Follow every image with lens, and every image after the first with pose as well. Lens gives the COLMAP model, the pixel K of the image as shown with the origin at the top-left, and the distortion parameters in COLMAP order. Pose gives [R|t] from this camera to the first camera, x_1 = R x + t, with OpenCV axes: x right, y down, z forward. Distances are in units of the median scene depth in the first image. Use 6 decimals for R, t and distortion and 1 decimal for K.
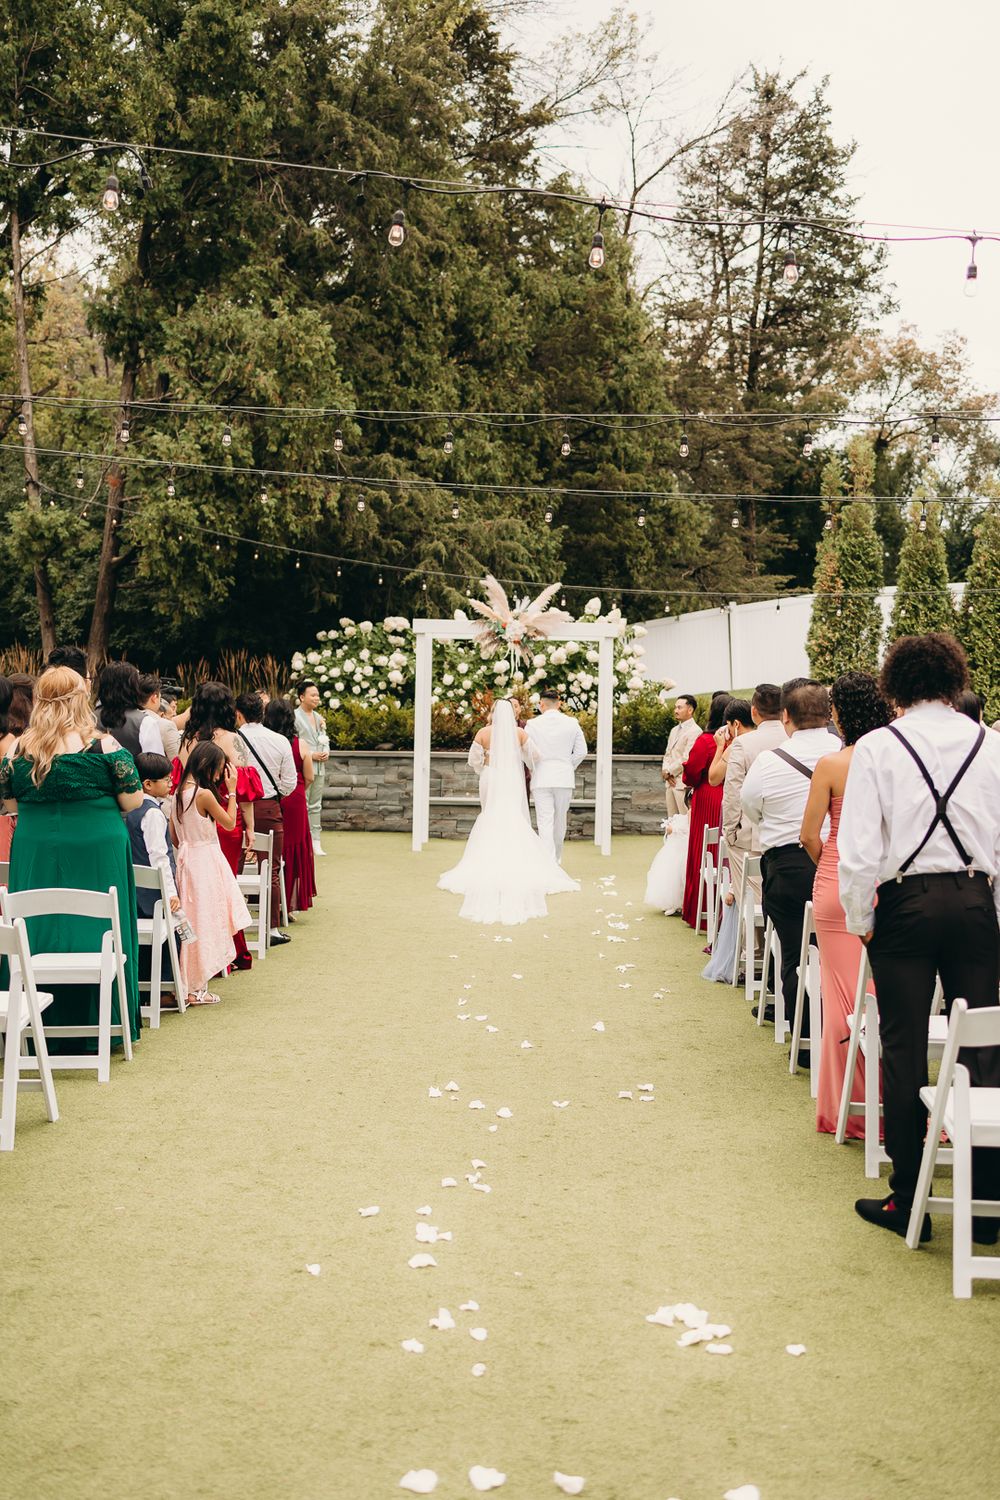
lens RADIAL K [[1546.2, 0, 514.6], [0, 1546.2, 741.6], [0, 0, 1]] dist [0.009538, 0.000000]
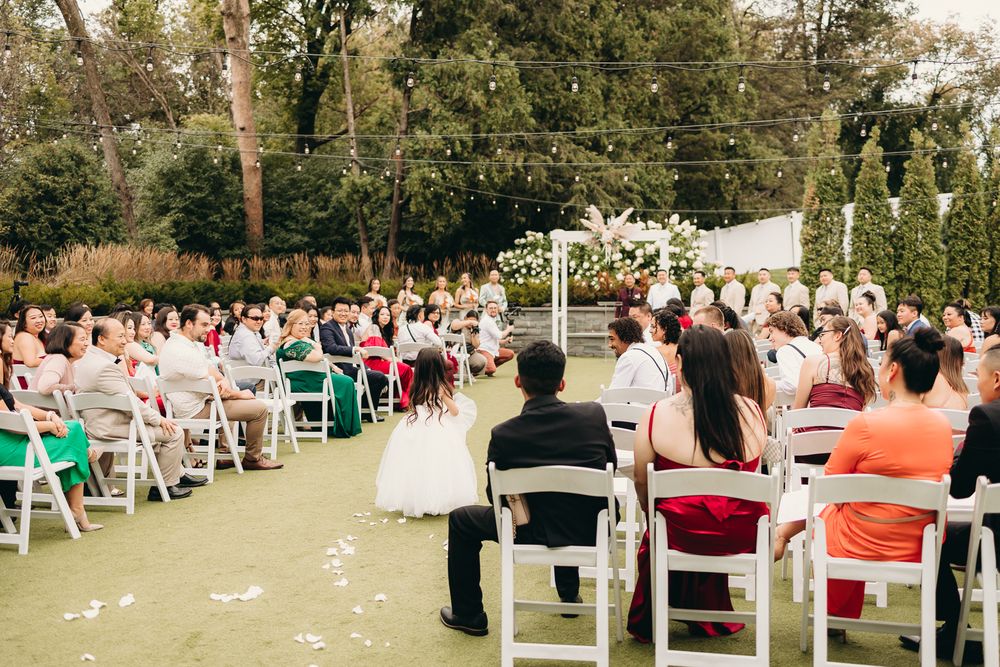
lens RADIAL K [[1030.8, 0, 503.0], [0, 1030.8, 327.1], [0, 0, 1]] dist [0.009538, 0.000000]
pose [[0.980058, -0.014044, -0.198213, 0.090209], [0.017564, 0.999717, 0.016014, 0.008186], [0.197932, -0.019176, 0.980028, -0.134664]]
